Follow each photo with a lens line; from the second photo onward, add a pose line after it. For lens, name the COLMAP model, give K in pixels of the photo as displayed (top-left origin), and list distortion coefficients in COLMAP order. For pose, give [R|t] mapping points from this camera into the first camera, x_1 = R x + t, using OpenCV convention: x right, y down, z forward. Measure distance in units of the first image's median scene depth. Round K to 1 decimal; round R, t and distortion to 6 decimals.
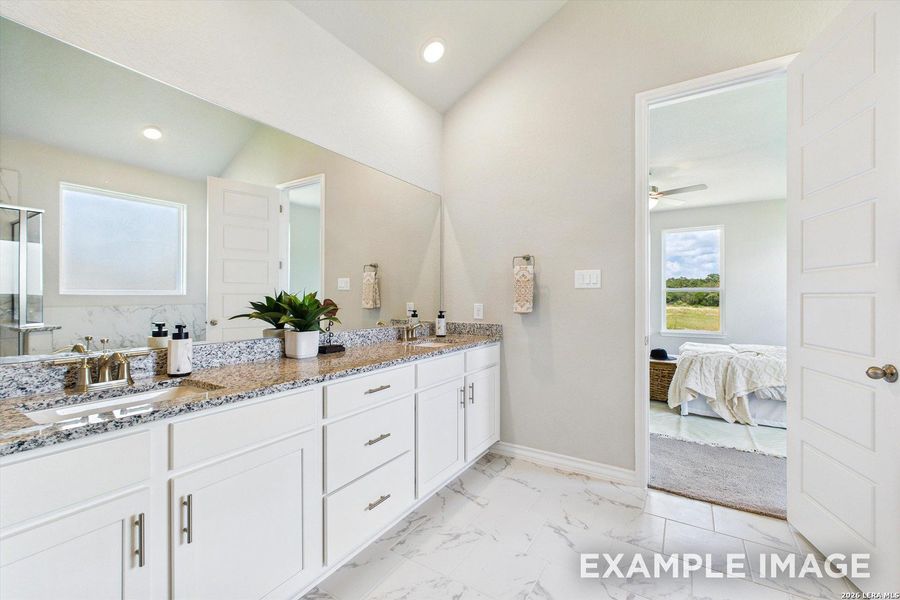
lens RADIAL K [[379.5, 0, 453.6], [0, 379.5, 298.5], [0, 0, 1]] dist [0.001415, 0.000203]
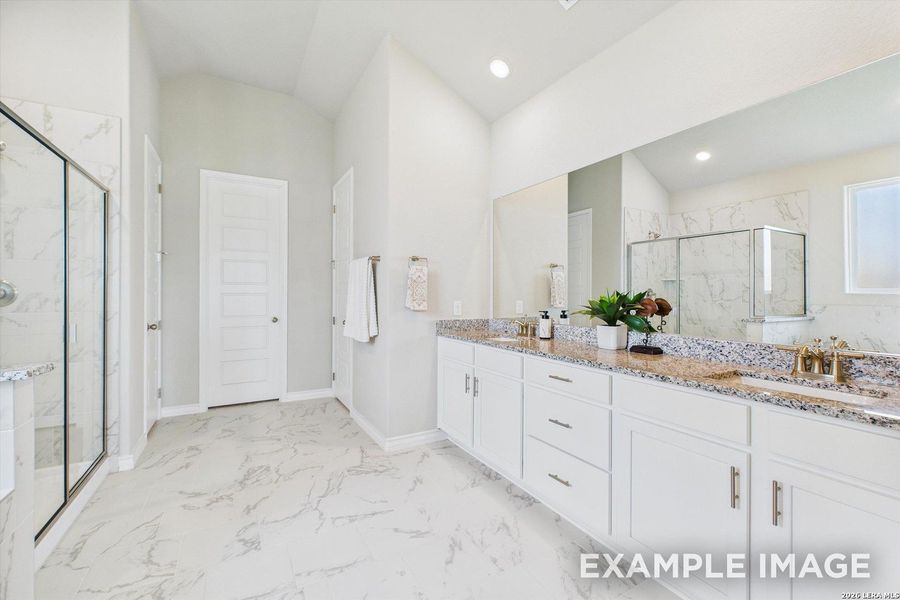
lens RADIAL K [[379.5, 0, 455.0], [0, 379.5, 291.7], [0, 0, 1]] dist [0.001415, 0.000203]
pose [[-0.472262, -0.008420, -0.881418, 0.902036], [-0.003782, 0.999965, -0.007527, -0.008385], [0.881450, -0.000221, -0.472277, 1.206988]]
